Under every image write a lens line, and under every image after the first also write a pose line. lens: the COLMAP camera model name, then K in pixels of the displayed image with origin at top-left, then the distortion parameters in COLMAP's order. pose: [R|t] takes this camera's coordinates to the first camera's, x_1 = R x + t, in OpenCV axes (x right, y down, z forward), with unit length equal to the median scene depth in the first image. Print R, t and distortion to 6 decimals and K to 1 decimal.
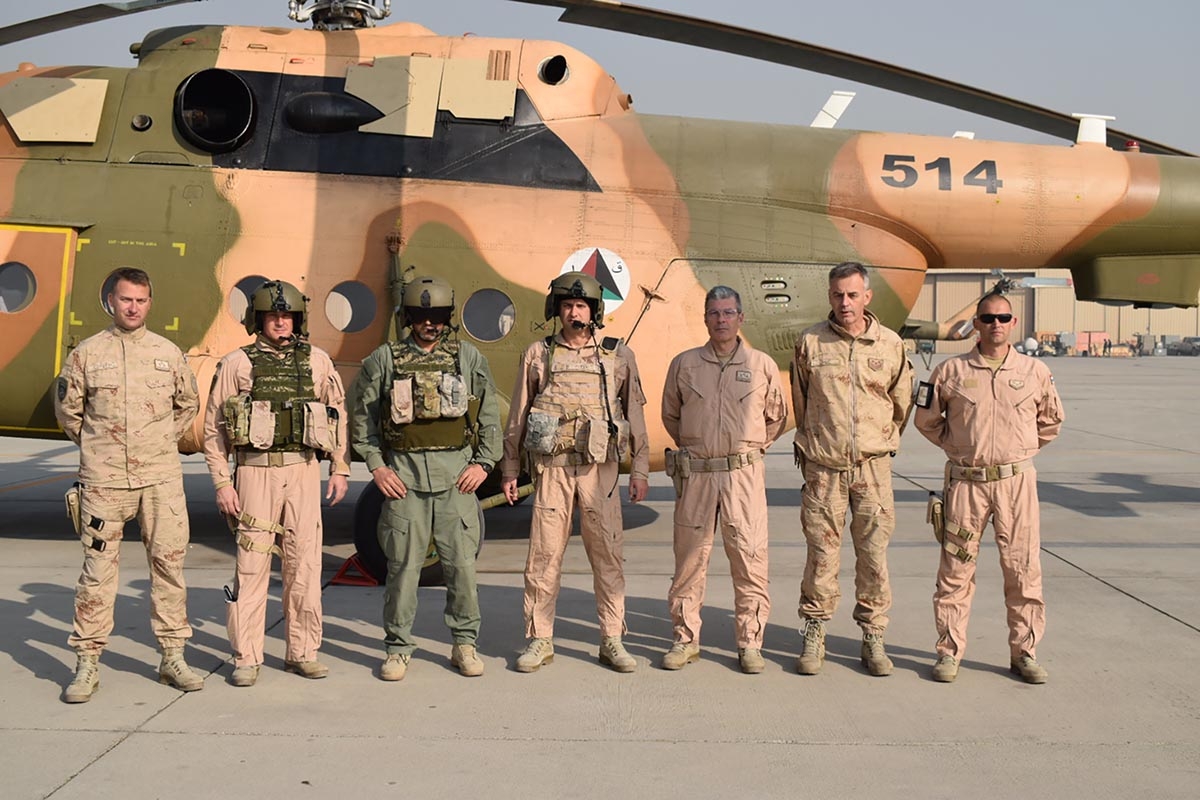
lens RADIAL K [[1420.1, 0, 600.0], [0, 1420.1, 400.0], [0, 0, 1]] dist [-0.087883, 0.045547]
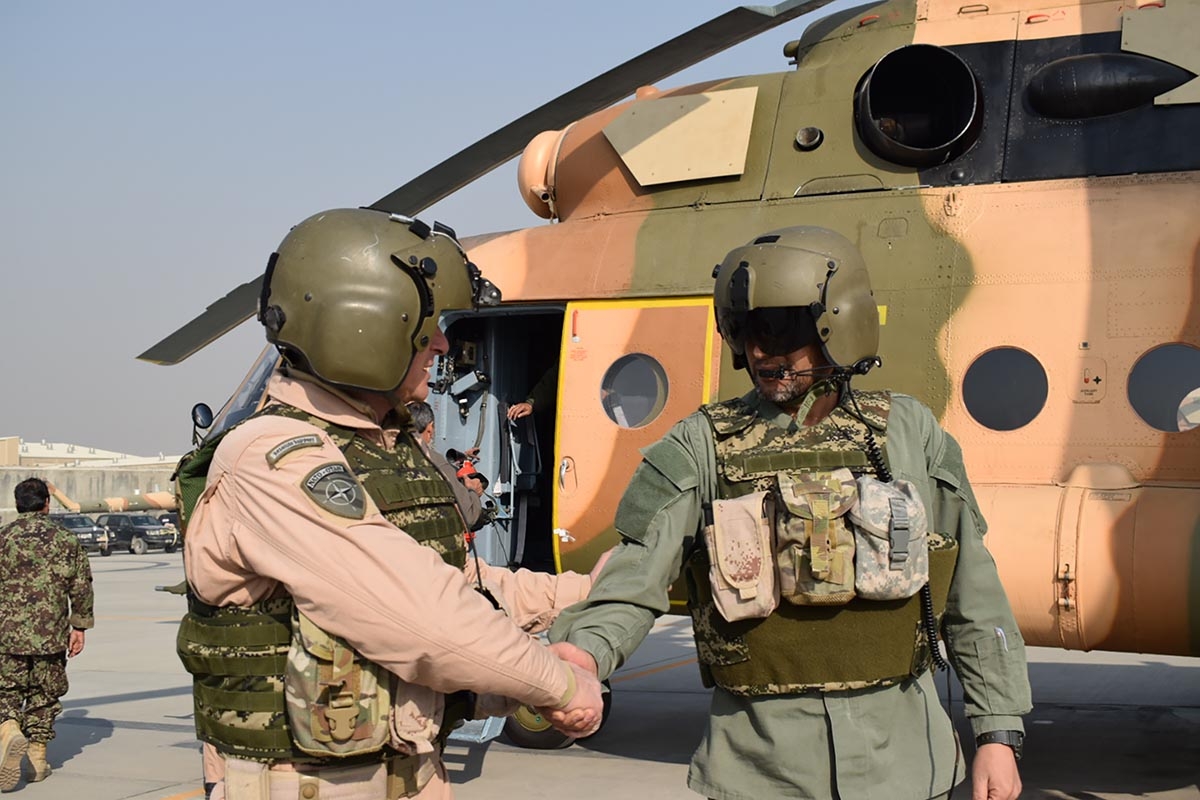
lens RADIAL K [[1420.1, 0, 600.0], [0, 1420.1, 400.0], [0, 0, 1]] dist [-0.087883, 0.045547]
pose [[0.756333, -0.077532, -0.649576, 0.043698], [0.020465, 0.995270, -0.094965, -0.003190], [0.653866, 0.058531, 0.754343, 0.422326]]
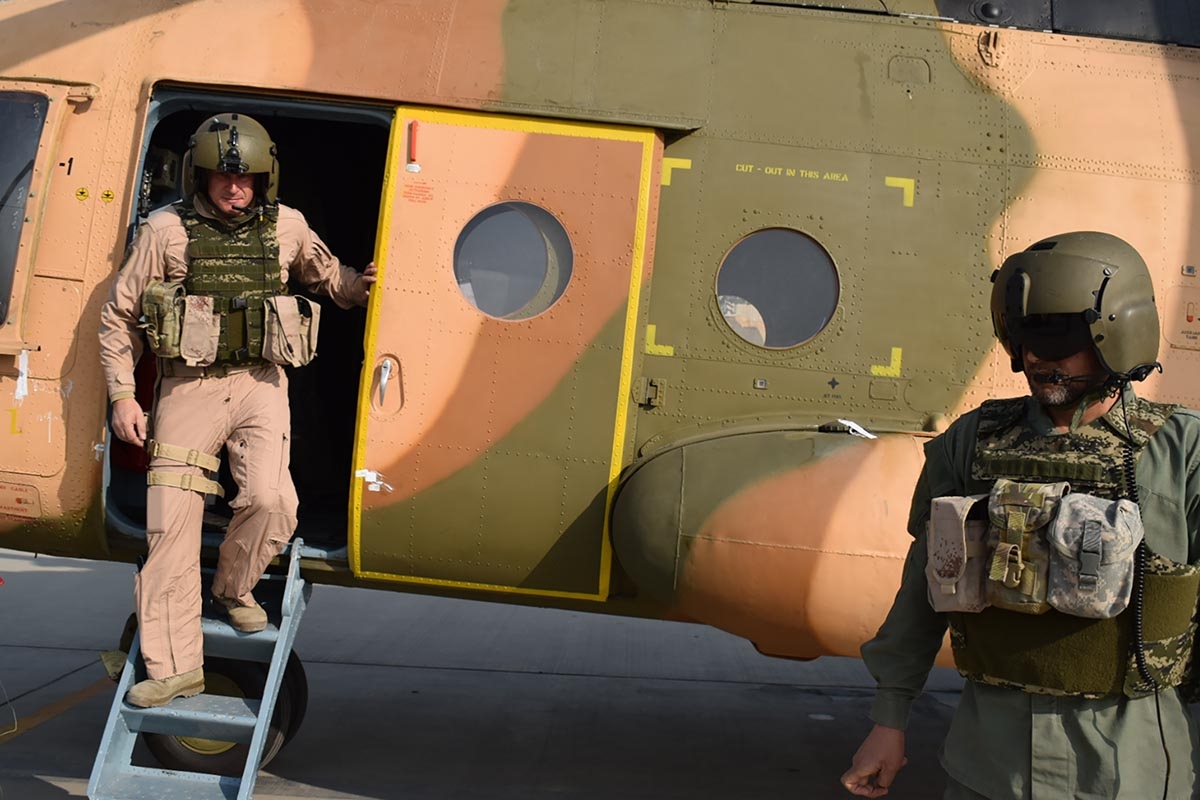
lens RADIAL K [[1420.1, 0, 600.0], [0, 1420.1, 400.0], [0, 0, 1]] dist [-0.087883, 0.045547]
pose [[0.965601, 0.033581, -0.257852, -0.286014], [-0.040649, 0.998928, -0.022129, -0.023620], [0.256833, 0.031849, 0.965931, 0.553786]]
